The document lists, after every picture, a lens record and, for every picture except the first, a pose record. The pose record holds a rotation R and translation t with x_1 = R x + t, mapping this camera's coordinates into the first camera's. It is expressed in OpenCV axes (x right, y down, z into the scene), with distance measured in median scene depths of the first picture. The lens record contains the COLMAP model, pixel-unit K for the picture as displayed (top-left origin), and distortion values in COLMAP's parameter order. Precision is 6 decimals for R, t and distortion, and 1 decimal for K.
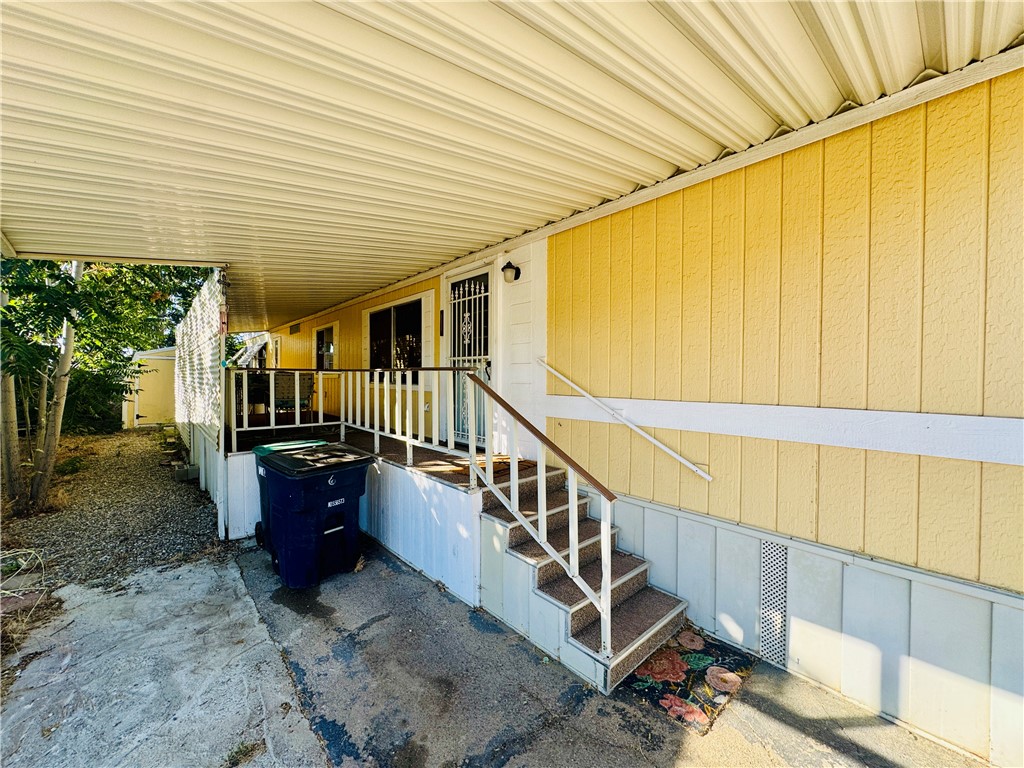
lens RADIAL K [[410.7, 0, 512.4], [0, 410.7, 381.3], [0, 0, 1]] dist [-0.000880, 0.000324]
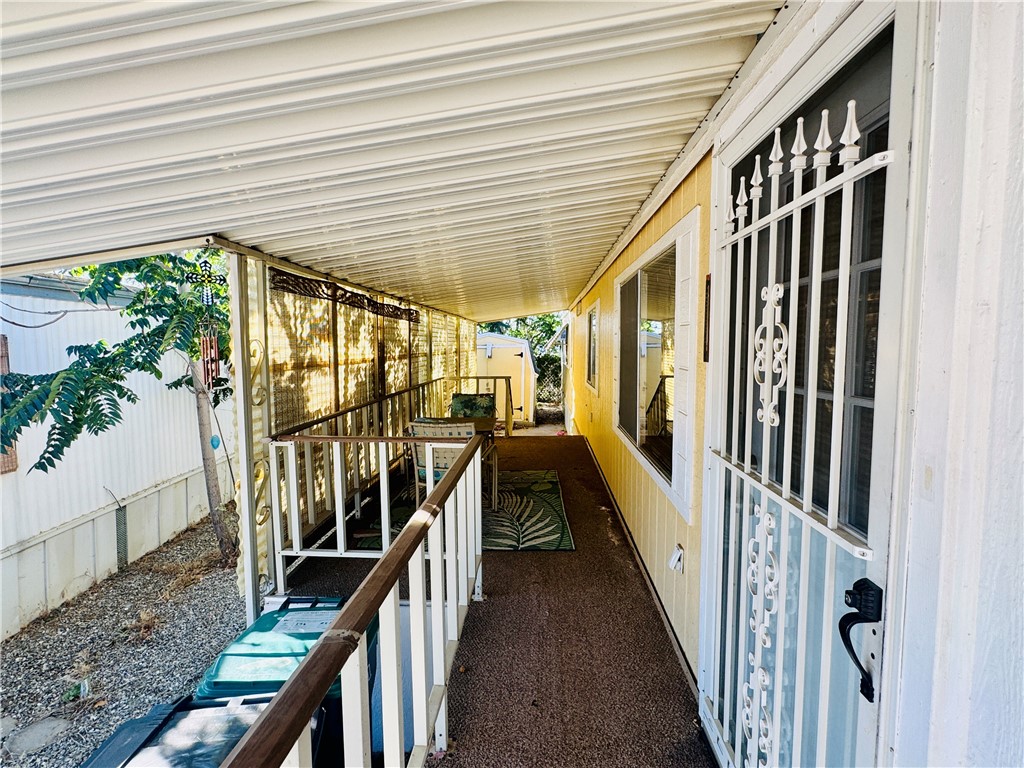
lens RADIAL K [[506.9, 0, 512.0], [0, 506.9, 382.6], [0, 0, 1]] dist [-0.018168, -0.000365]
pose [[0.718538, 0.041580, -0.694244, -0.023670], [-0.000812, 0.998261, 0.058949, -0.131593], [0.695488, -0.041794, 0.717322, 0.721318]]
